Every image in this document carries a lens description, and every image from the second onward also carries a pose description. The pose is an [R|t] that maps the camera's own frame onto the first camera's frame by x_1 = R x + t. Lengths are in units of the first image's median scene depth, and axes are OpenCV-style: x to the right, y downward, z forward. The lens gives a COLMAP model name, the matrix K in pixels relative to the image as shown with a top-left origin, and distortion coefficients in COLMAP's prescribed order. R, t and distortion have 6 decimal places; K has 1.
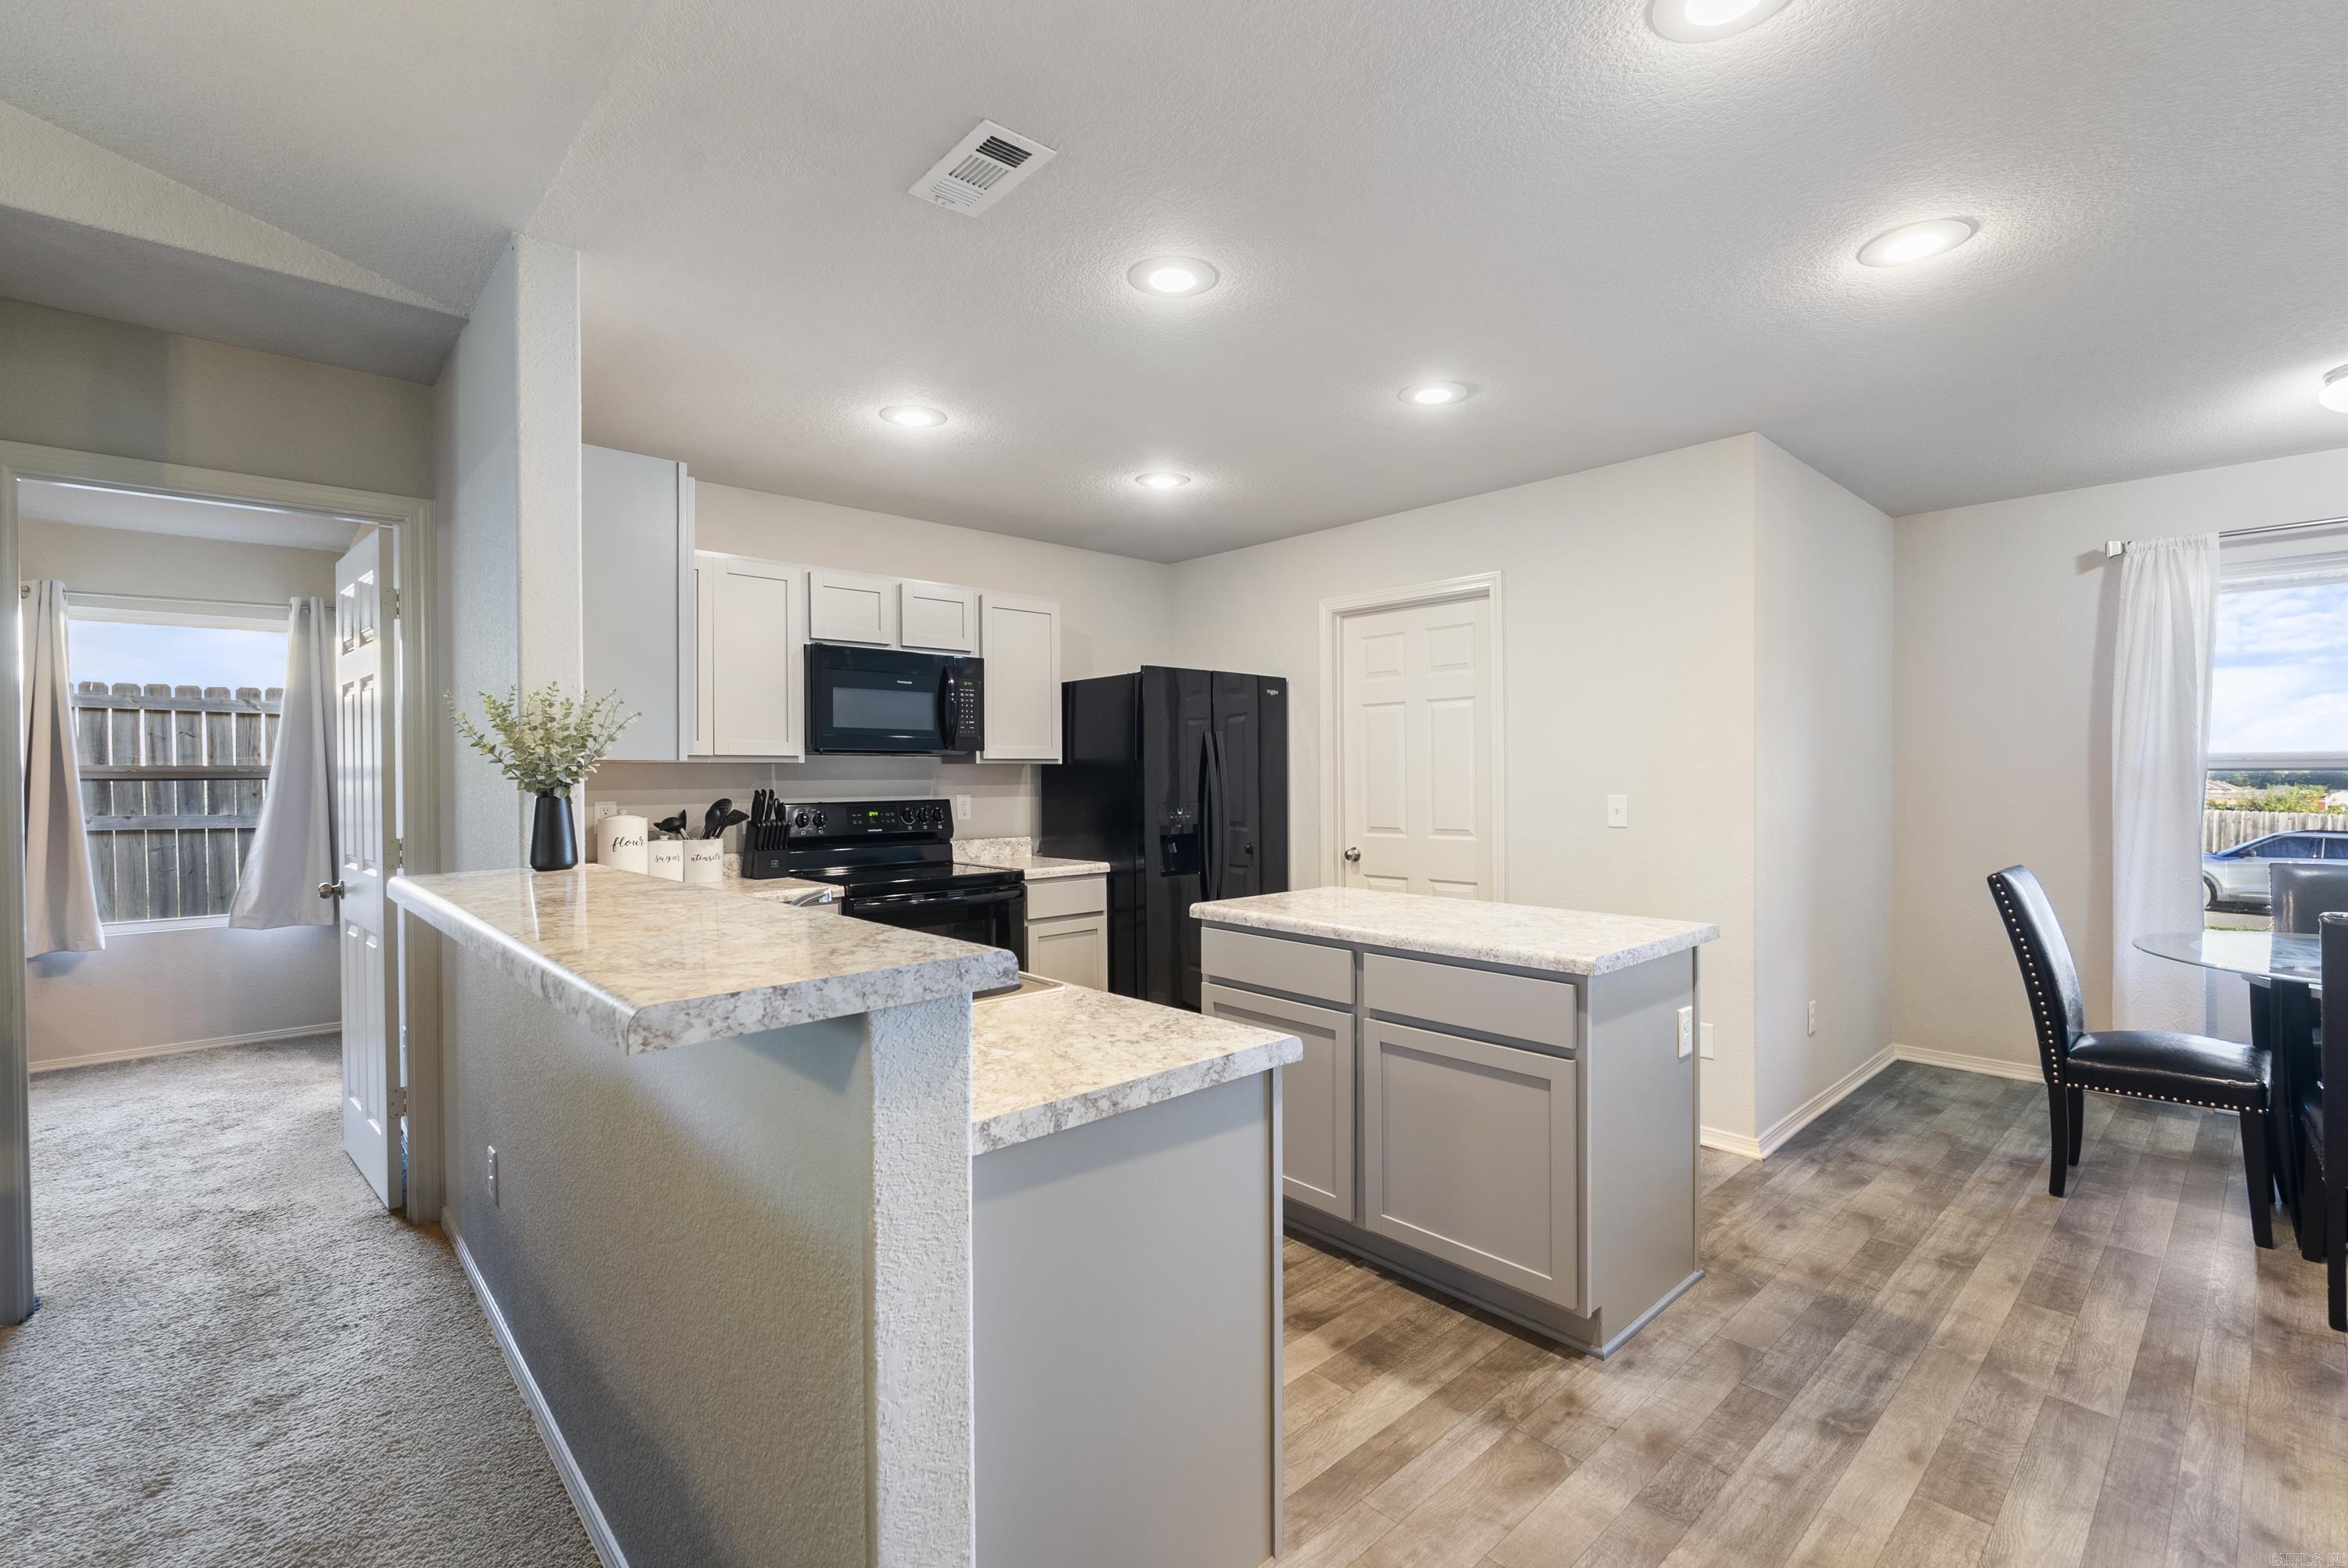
lens RADIAL K [[1036.1, 0, 1175.9], [0, 1036.1, 781.9], [0, 0, 1]] dist [-0.006729, 0.000365]
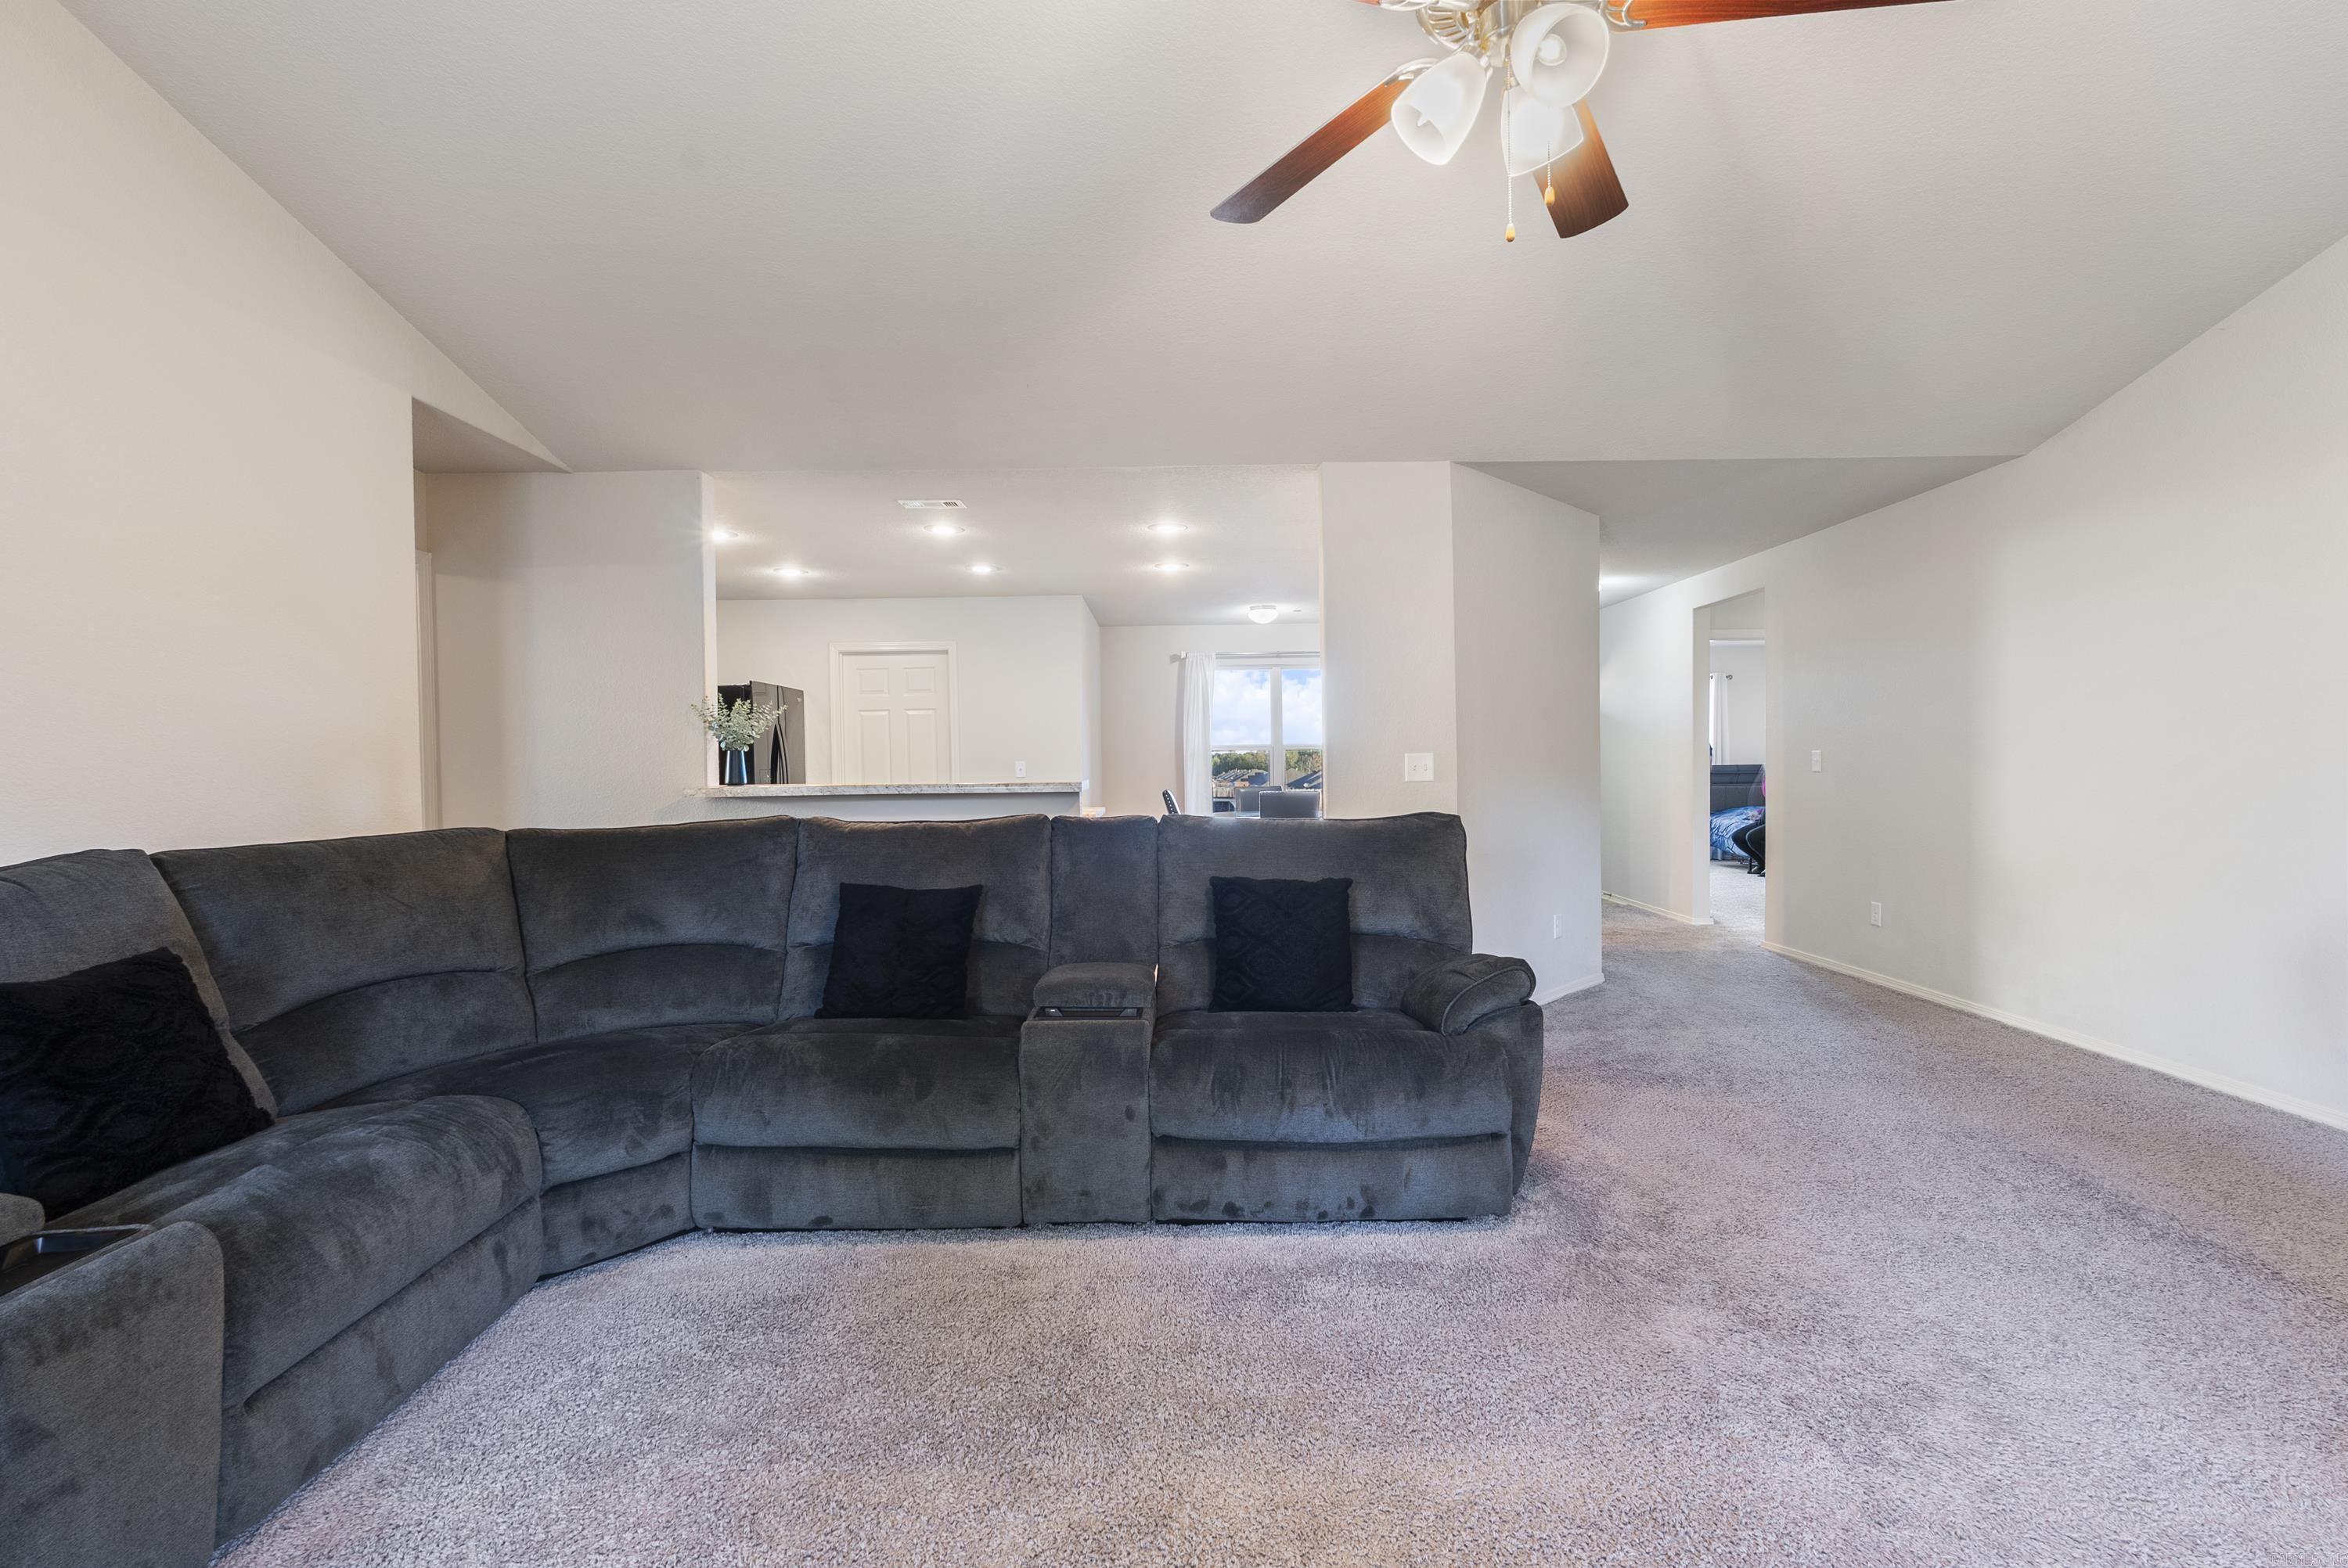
lens RADIAL K [[1029.7, 0, 1176.6], [0, 1029.7, 785.0], [0, 0, 1]] dist [-0.003907, -0.000222]
pose [[0.678587, -0.018141, 0.734296, -0.712885], [0.014753, 0.999830, 0.011068, 0.034946], [-0.734372, 0.003322, 0.678739, -0.495047]]
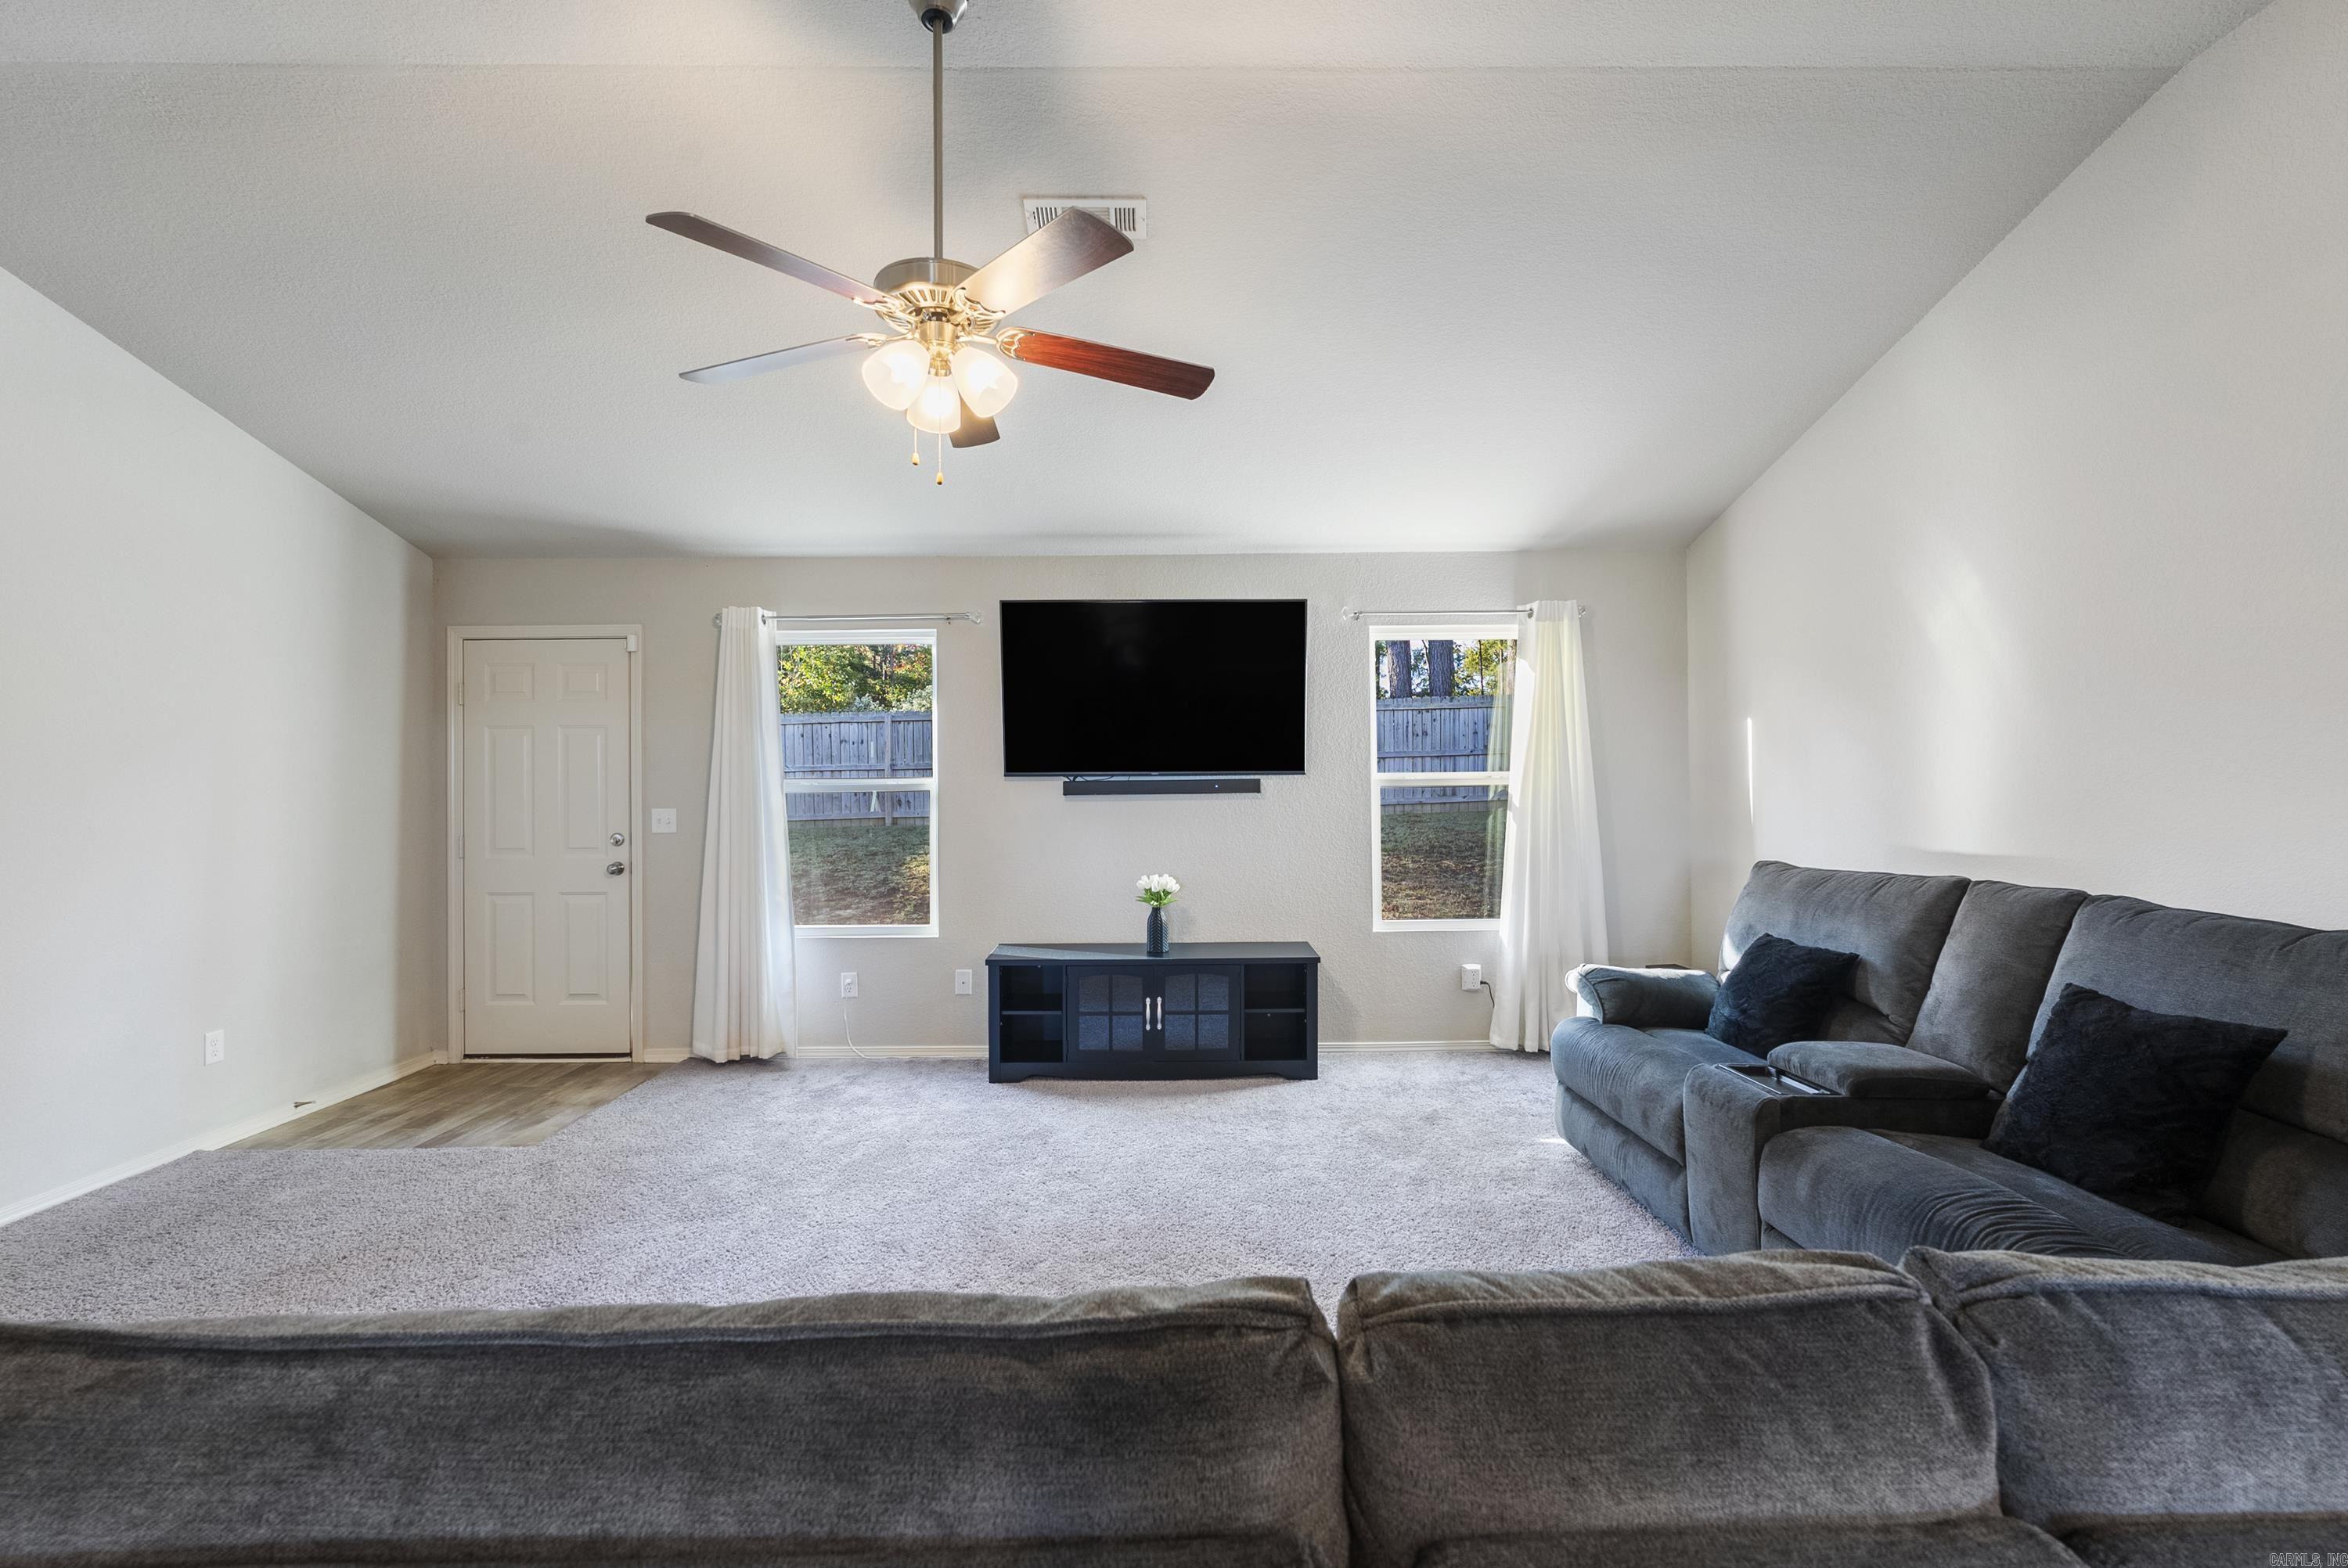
lens RADIAL K [[1036.1, 0, 1175.9], [0, 1036.1, 781.9], [0, 0, 1]] dist [-0.006729, 0.000365]
pose [[-0.669093, 0.008572, -0.743129, -0.068689], [0.007870, 0.999959, 0.004449, -0.002627], [0.743137, -0.002872, -0.669133, 0.087156]]
